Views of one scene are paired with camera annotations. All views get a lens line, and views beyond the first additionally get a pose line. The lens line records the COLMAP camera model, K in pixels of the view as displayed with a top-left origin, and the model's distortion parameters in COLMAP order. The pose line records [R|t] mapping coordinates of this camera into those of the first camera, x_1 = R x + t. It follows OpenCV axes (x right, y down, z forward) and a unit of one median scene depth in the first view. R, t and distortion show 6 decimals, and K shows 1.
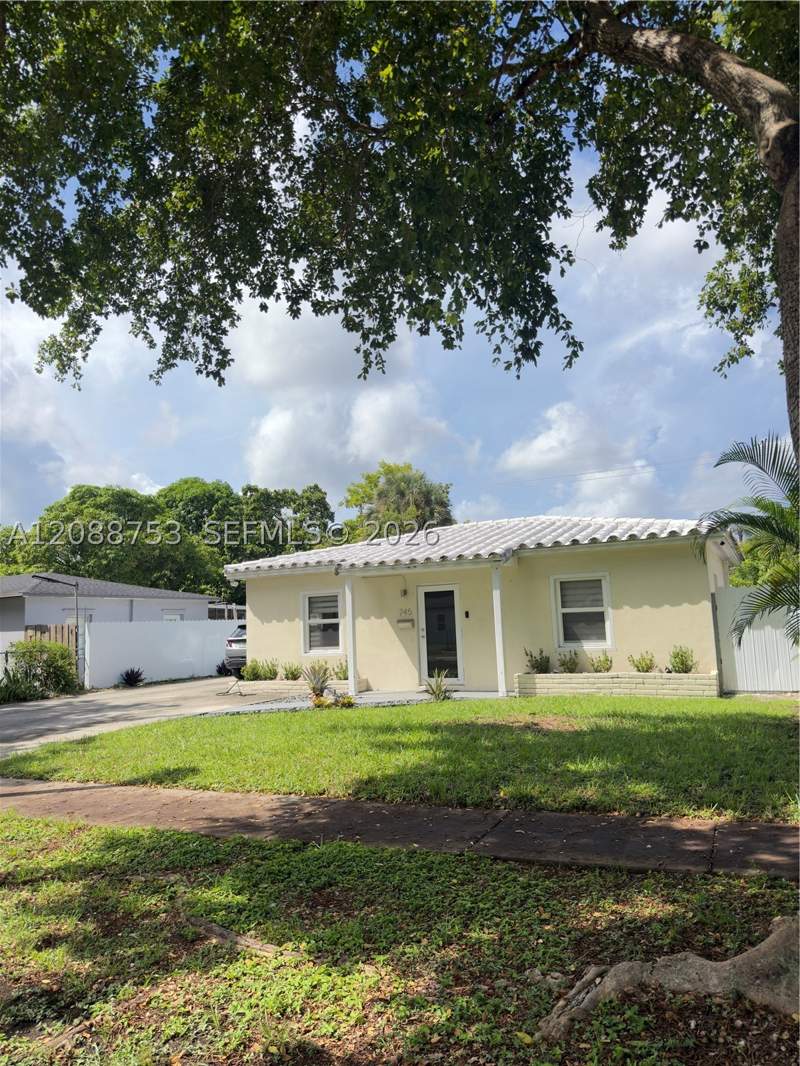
lens RADIAL K [[739.0, 0, 400.0], [0, 739.0, 533.0], [0, 0, 1]] dist [0.073303, 0.000143]
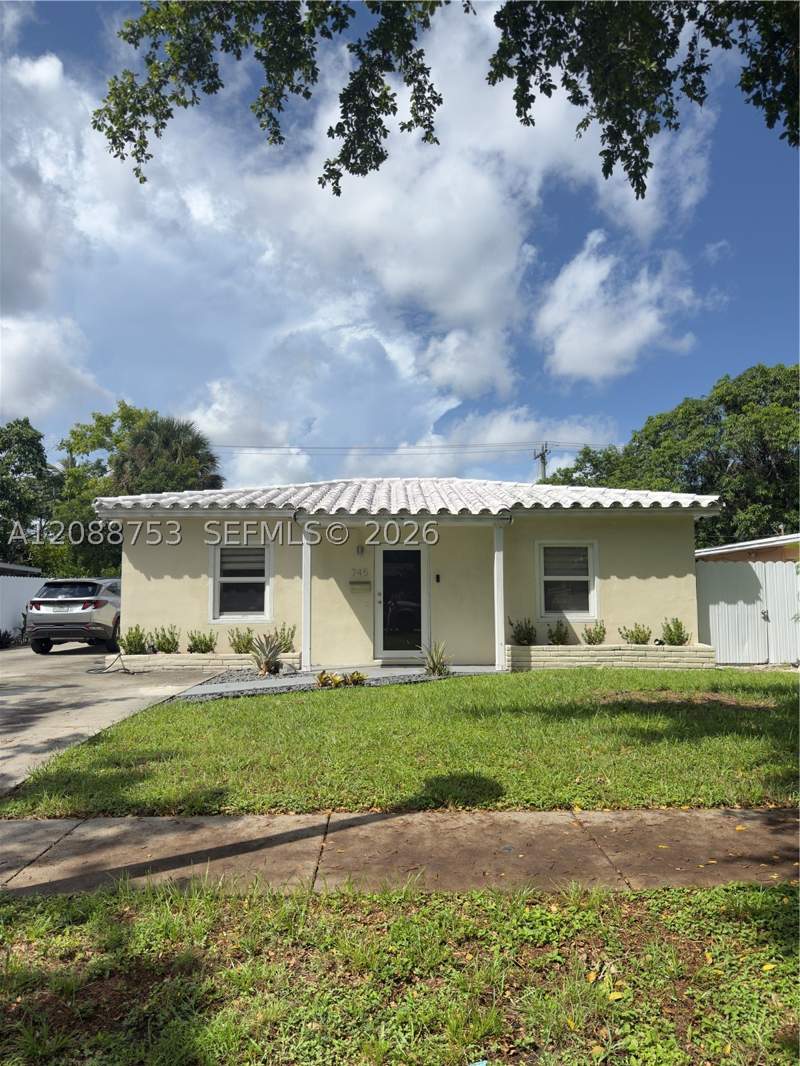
lens RADIAL K [[739.0, 0, 400.0], [0, 739.0, 533.0], [0, 0, 1]] dist [0.073303, 0.000143]
pose [[0.892157, 0.074720, 0.445502, -0.359943], [-0.088126, 0.996065, 0.009420, 0.054784], [-0.443045, -0.047664, 0.895231, 0.248969]]
